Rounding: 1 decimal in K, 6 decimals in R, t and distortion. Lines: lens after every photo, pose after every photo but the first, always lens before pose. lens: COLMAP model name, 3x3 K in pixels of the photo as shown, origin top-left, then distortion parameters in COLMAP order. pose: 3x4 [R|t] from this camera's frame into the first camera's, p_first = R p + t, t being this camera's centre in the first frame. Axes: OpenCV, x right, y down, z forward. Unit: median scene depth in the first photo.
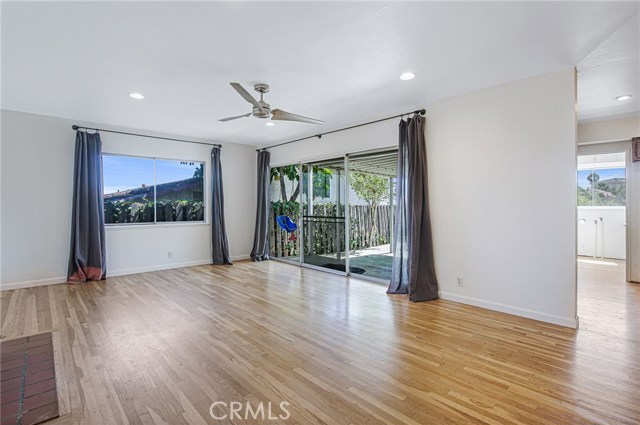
lens RADIAL K [[308.0, 0, 322.4], [0, 308.0, 214.9], [0, 0, 1]] dist [-0.026947, 0.001325]
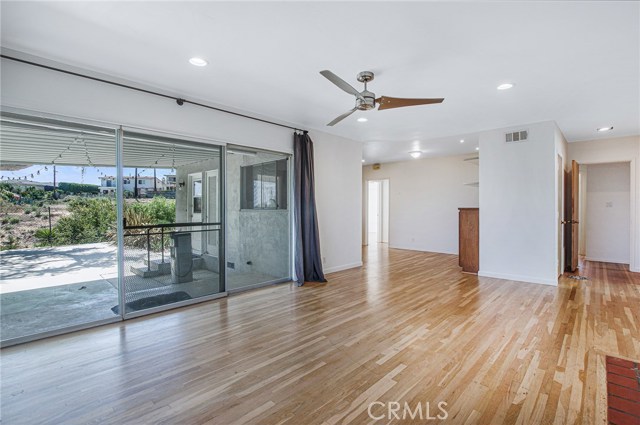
lens RADIAL K [[308.0, 0, 321.3], [0, 308.0, 211.3], [0, 0, 1]] dist [-0.026947, 0.001325]
pose [[-0.073868, -0.012772, 0.997186, -0.783831], [0.030778, 0.999412, 0.015081, -0.026906], [-0.996793, 0.031805, -0.073432, 0.869958]]
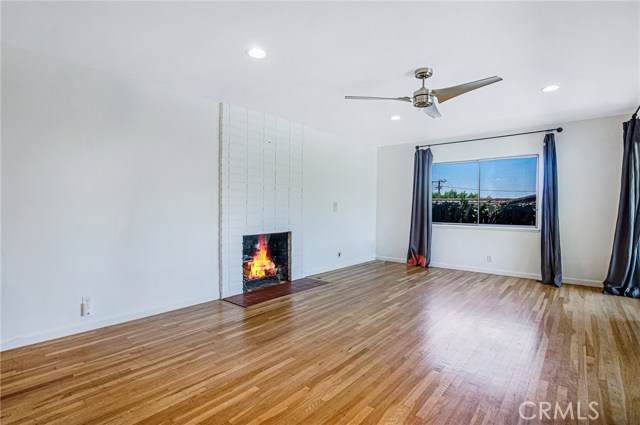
lens RADIAL K [[308.0, 0, 324.0], [0, 308.0, 208.3], [0, 0, 1]] dist [-0.026947, 0.001325]
pose [[0.122254, 0.005538, -0.992483, 0.464729], [-0.032880, 0.999458, 0.001527, -0.013767], [0.991954, 0.032446, 0.122370, 0.449977]]
